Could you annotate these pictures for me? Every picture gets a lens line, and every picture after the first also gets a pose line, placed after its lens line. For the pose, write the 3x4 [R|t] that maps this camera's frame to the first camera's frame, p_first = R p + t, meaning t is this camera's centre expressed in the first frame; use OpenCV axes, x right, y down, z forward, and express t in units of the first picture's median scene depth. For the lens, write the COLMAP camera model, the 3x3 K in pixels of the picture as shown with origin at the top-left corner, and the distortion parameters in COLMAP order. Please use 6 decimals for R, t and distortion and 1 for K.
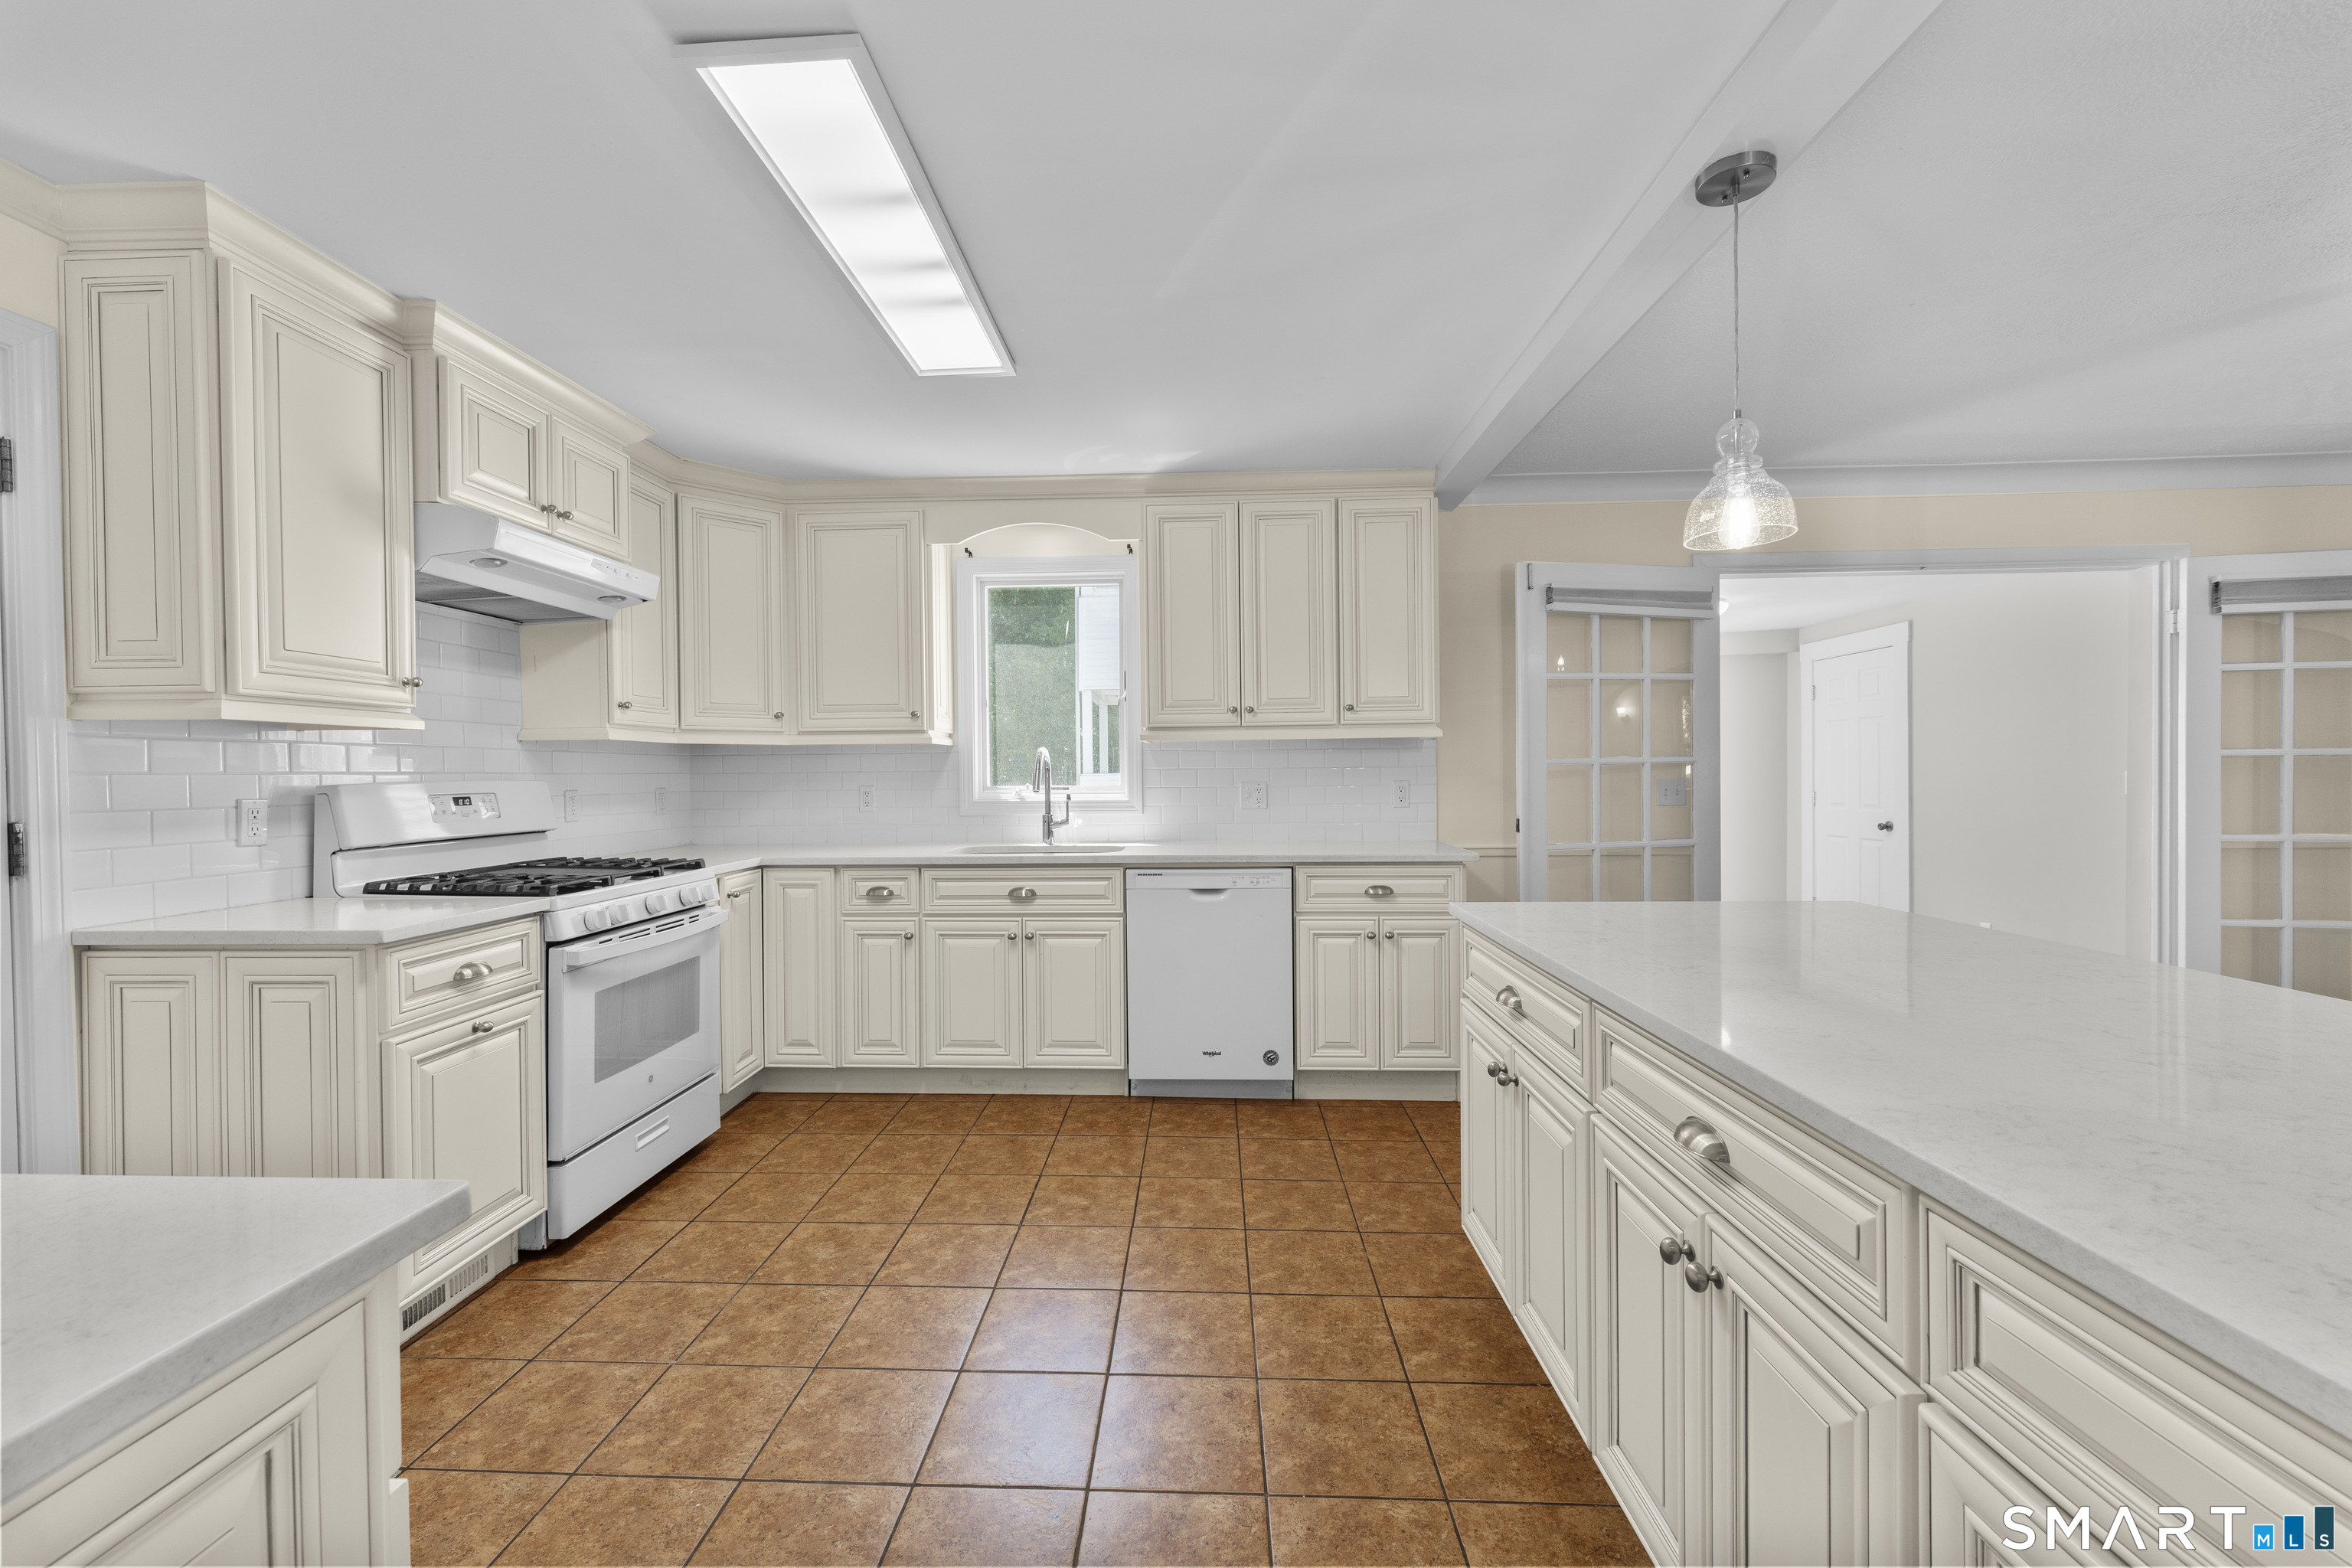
lens RADIAL K [[936.3, 0, 1167.1], [0, 936.3, 790.9], [0, 0, 1]] dist [-0.002757, -0.000683]
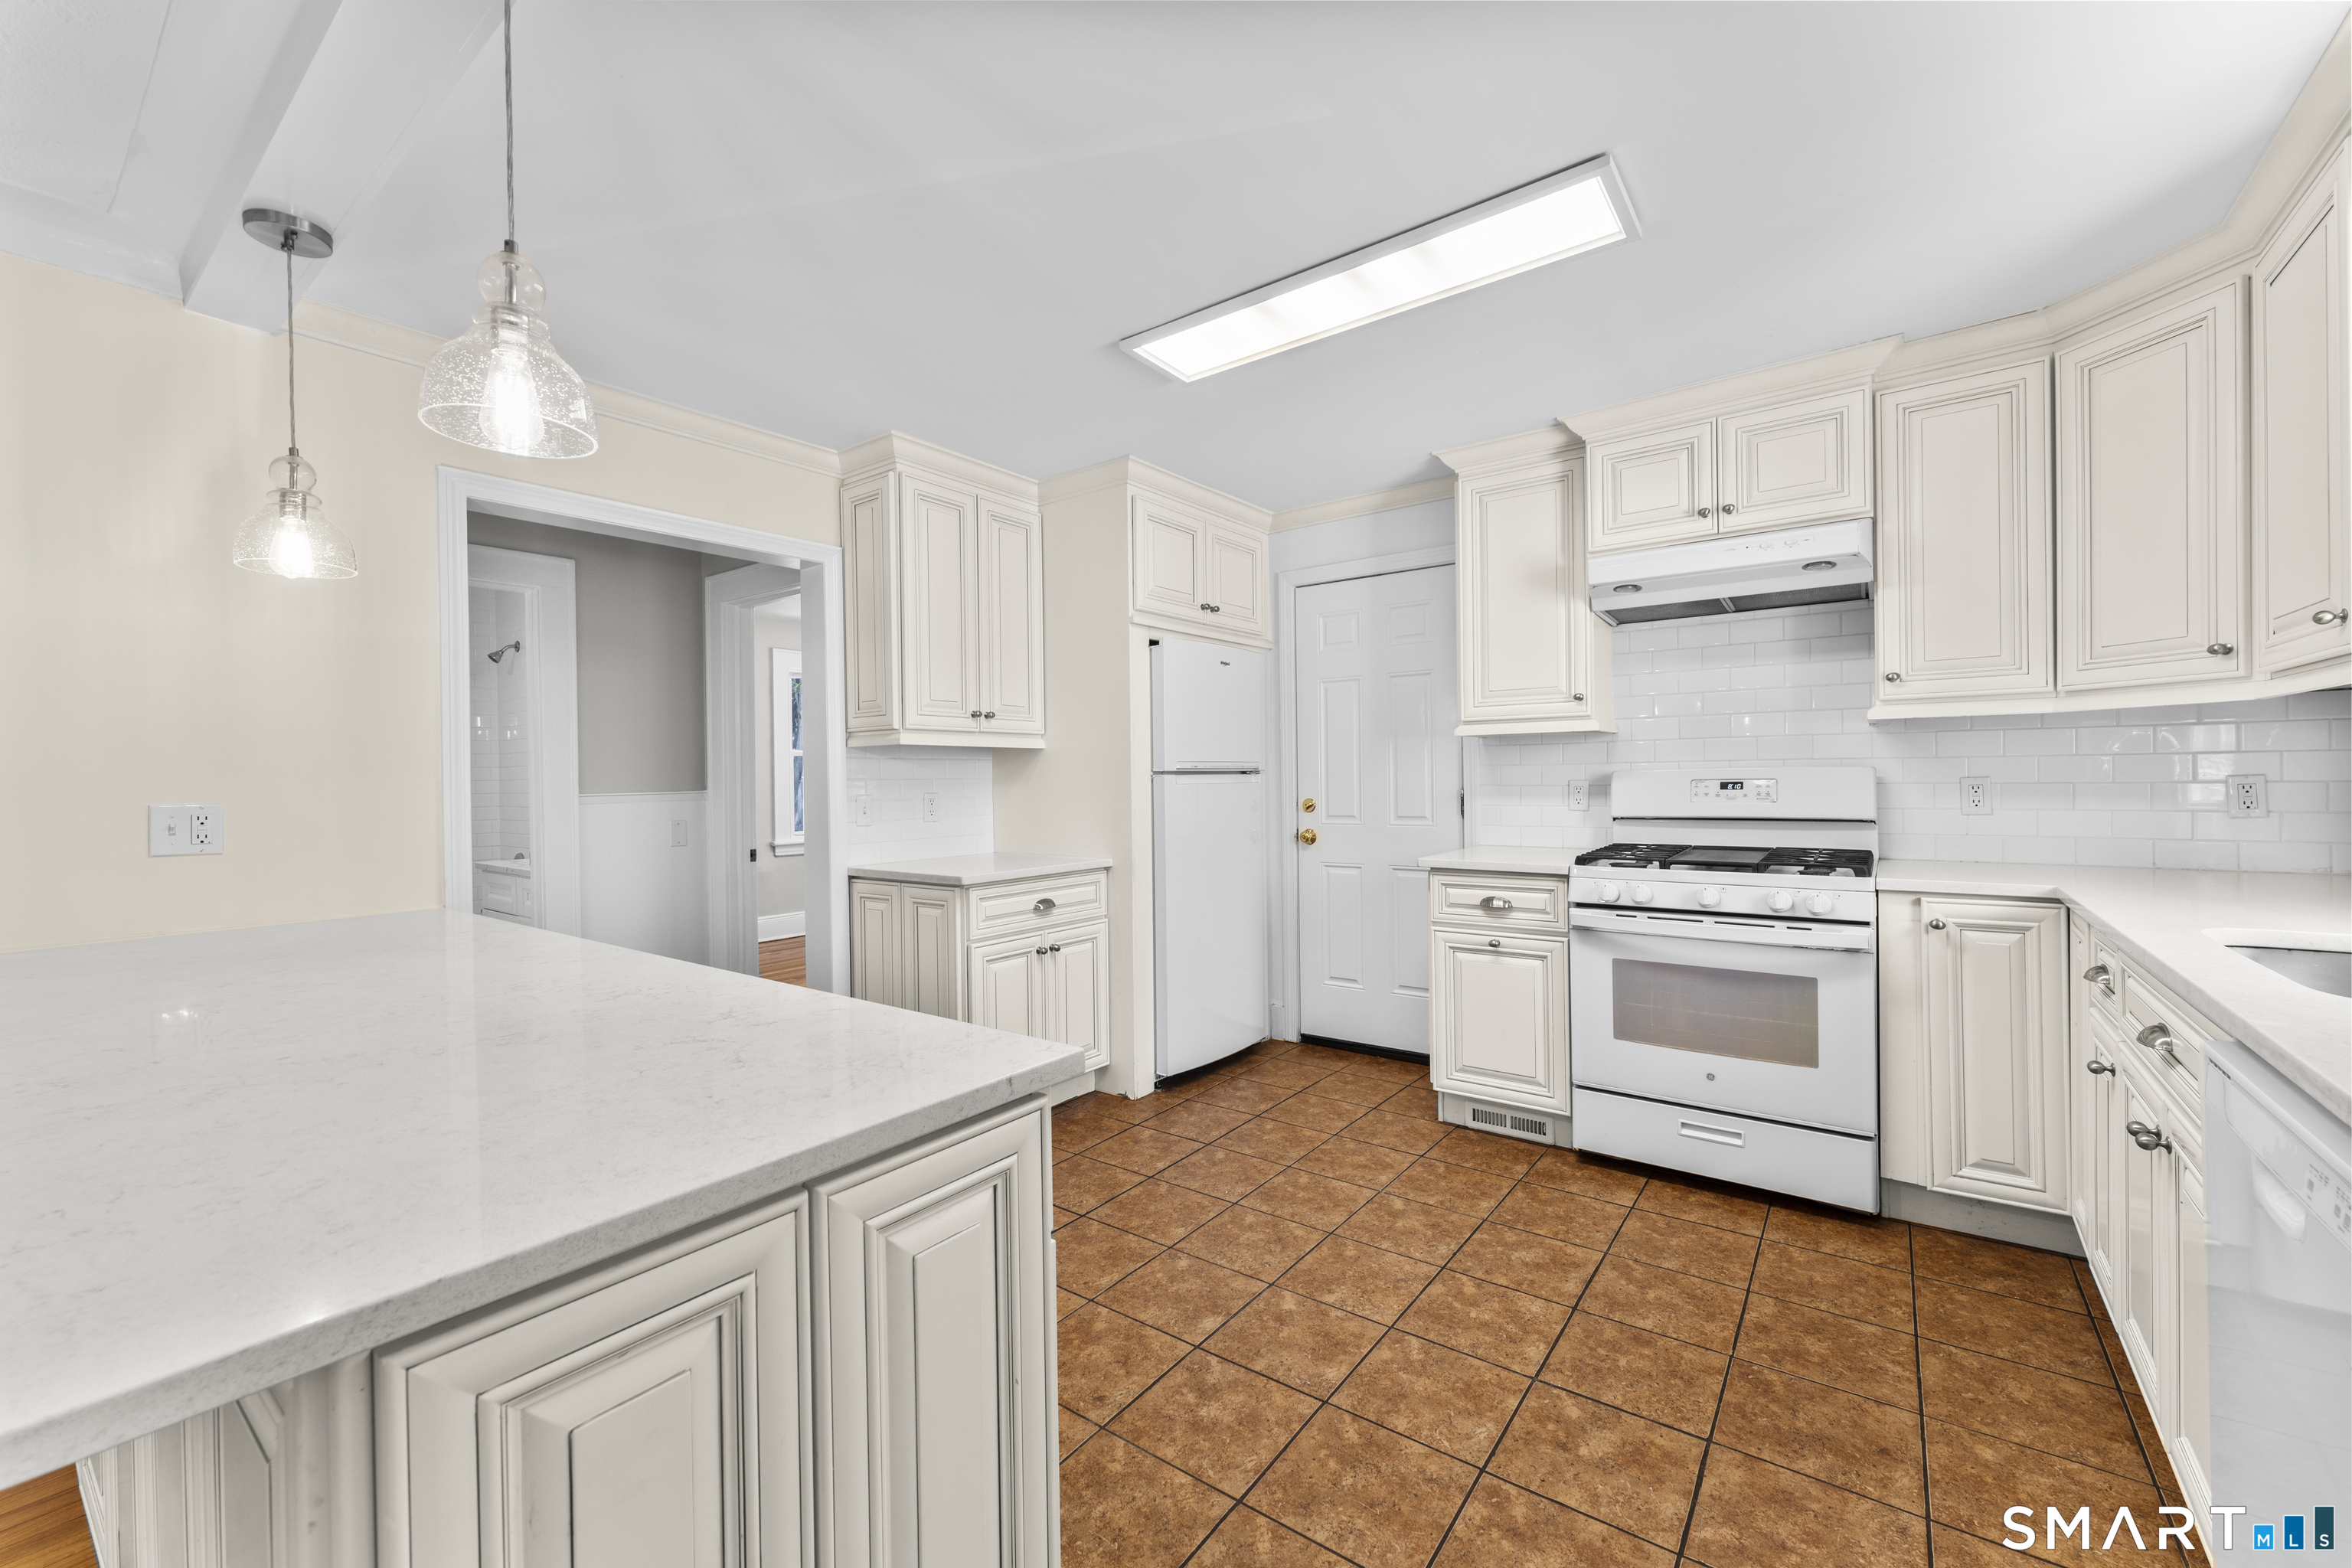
lens RADIAL K [[936.3, 0, 1167.1], [0, 936.3, 790.9], [0, 0, 1]] dist [-0.002757, -0.000683]
pose [[-0.568463, 0.030716, -0.822135, 0.507098], [-0.000189, 0.999298, 0.037465, -0.021306], [0.822709, 0.021453, -0.568058, 0.992988]]
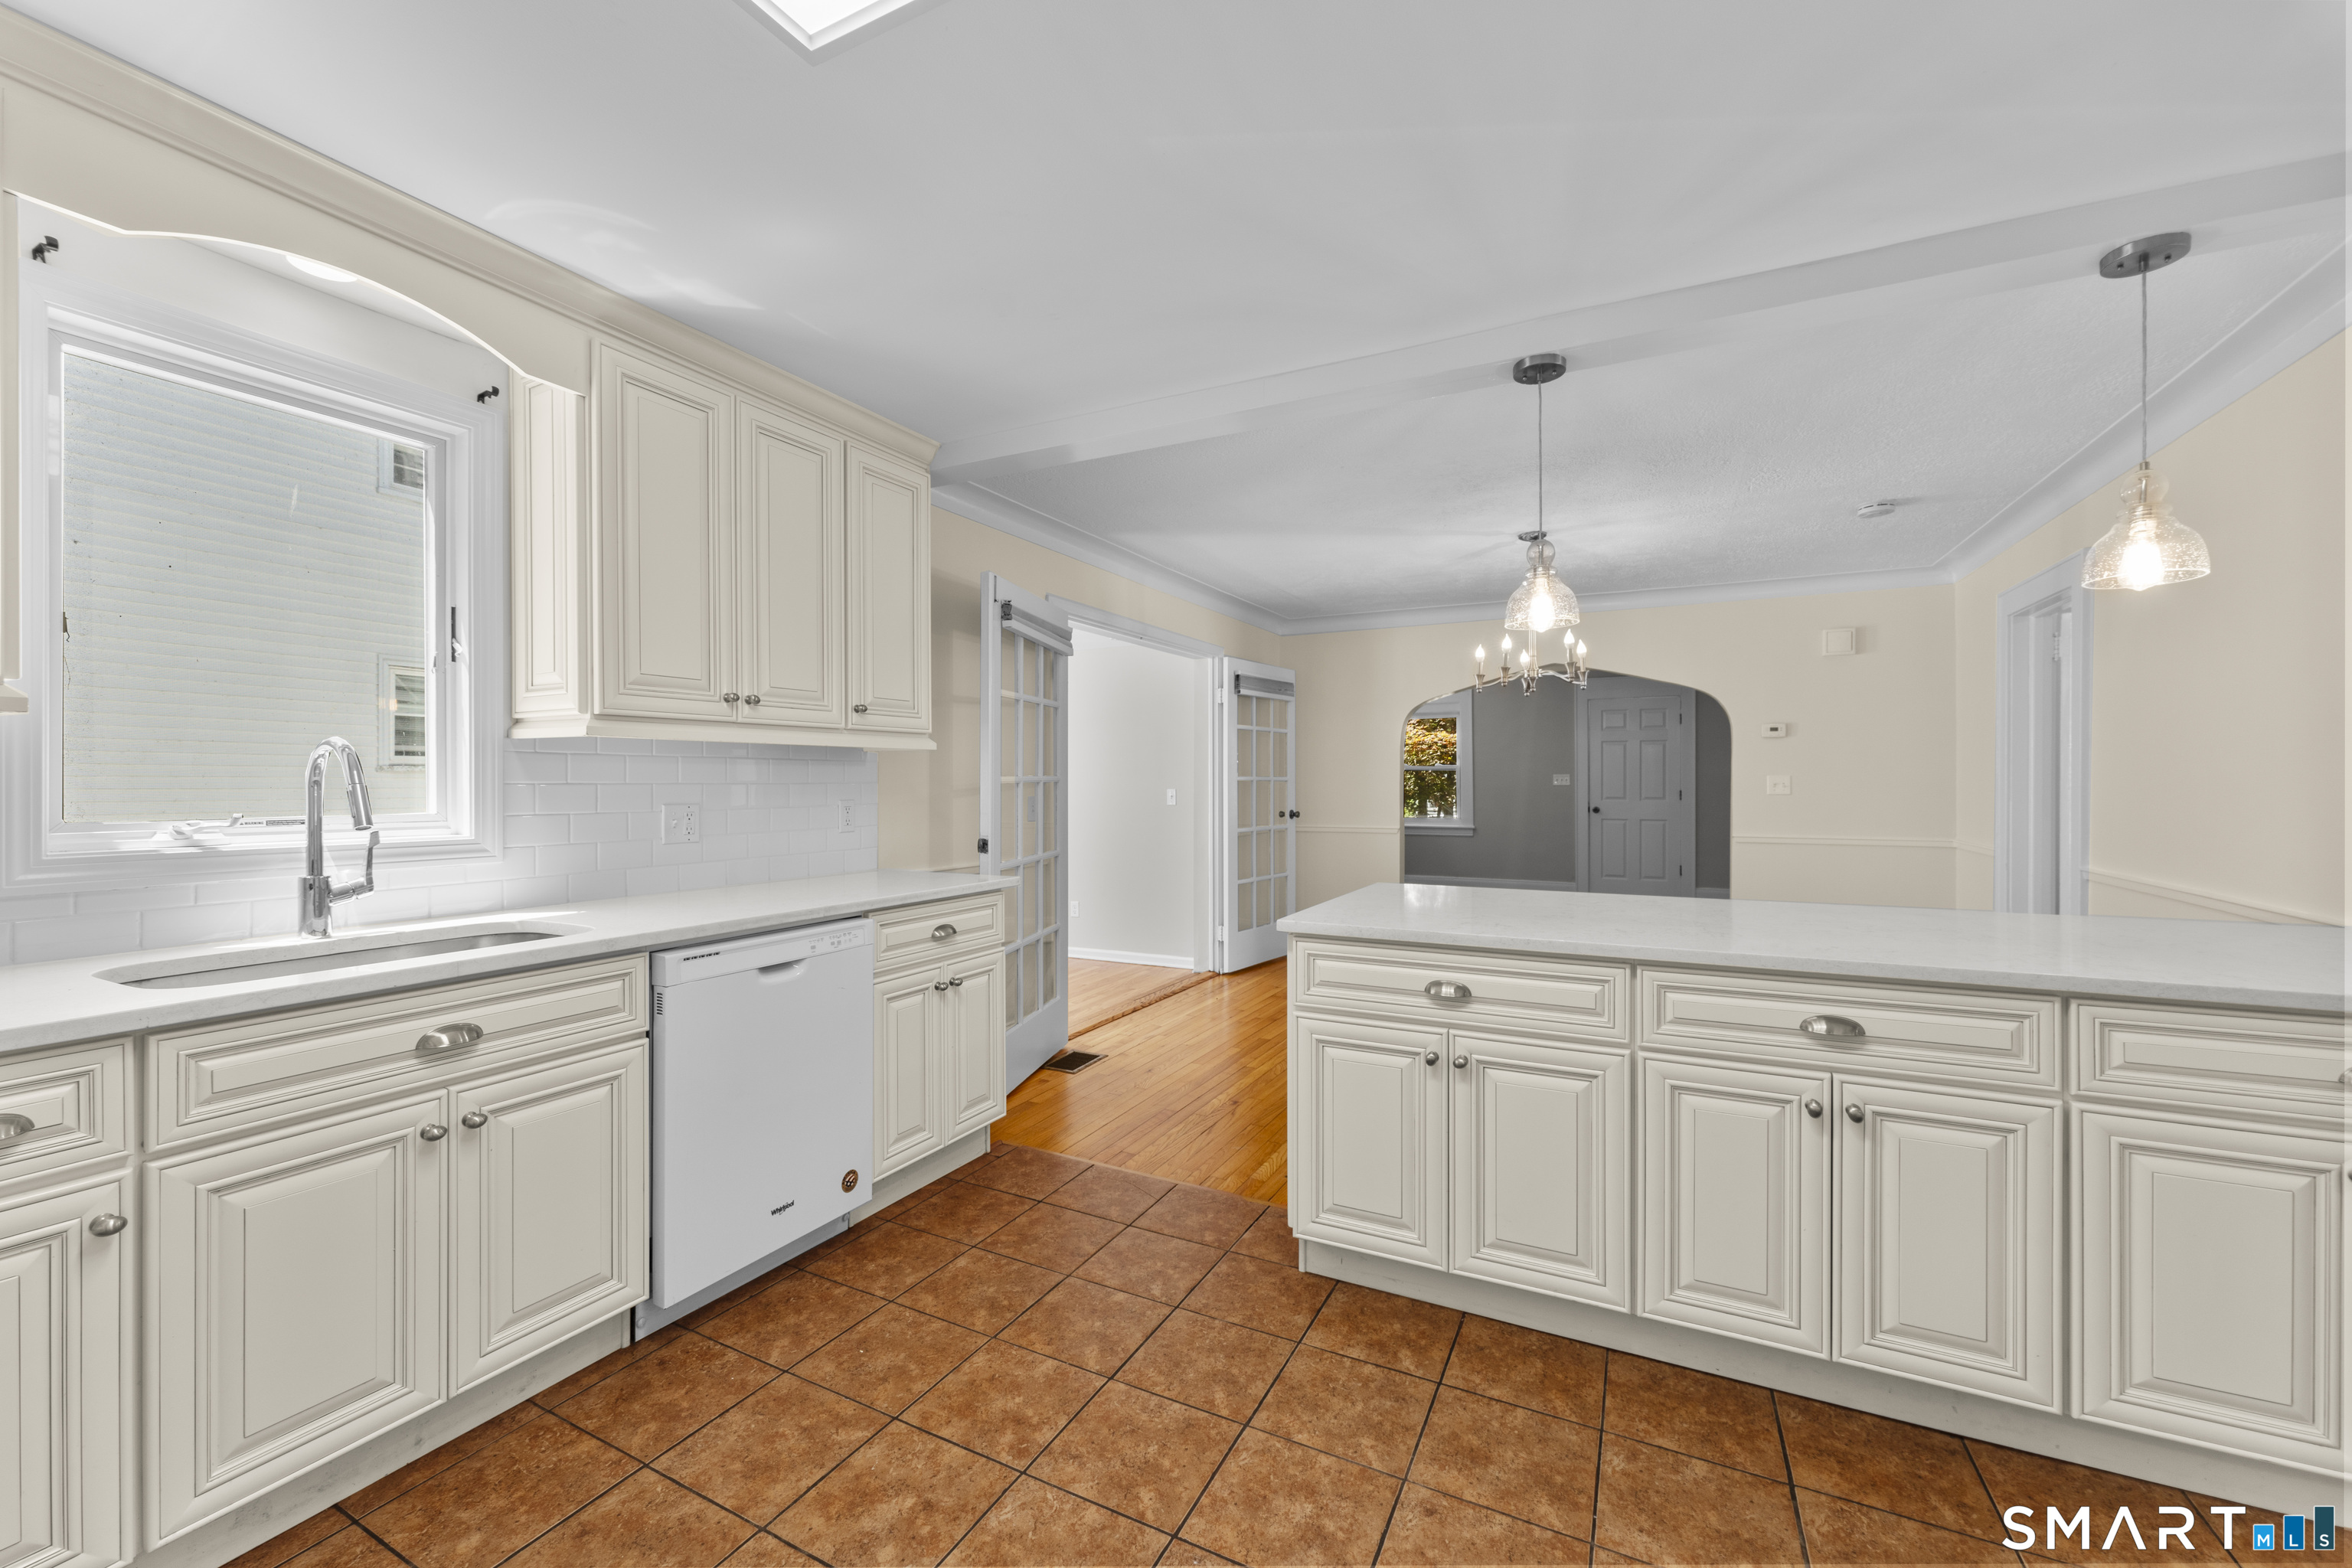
lens RADIAL K [[936.3, 0, 1167.1], [0, 936.3, 790.9], [0, 0, 1]] dist [-0.002757, -0.000683]
pose [[0.418917, 0.000390, 0.908025, -0.503889], [0.018432, 0.999790, -0.008933, -0.008663], [-0.907838, 0.020479, 0.418821, 0.522517]]
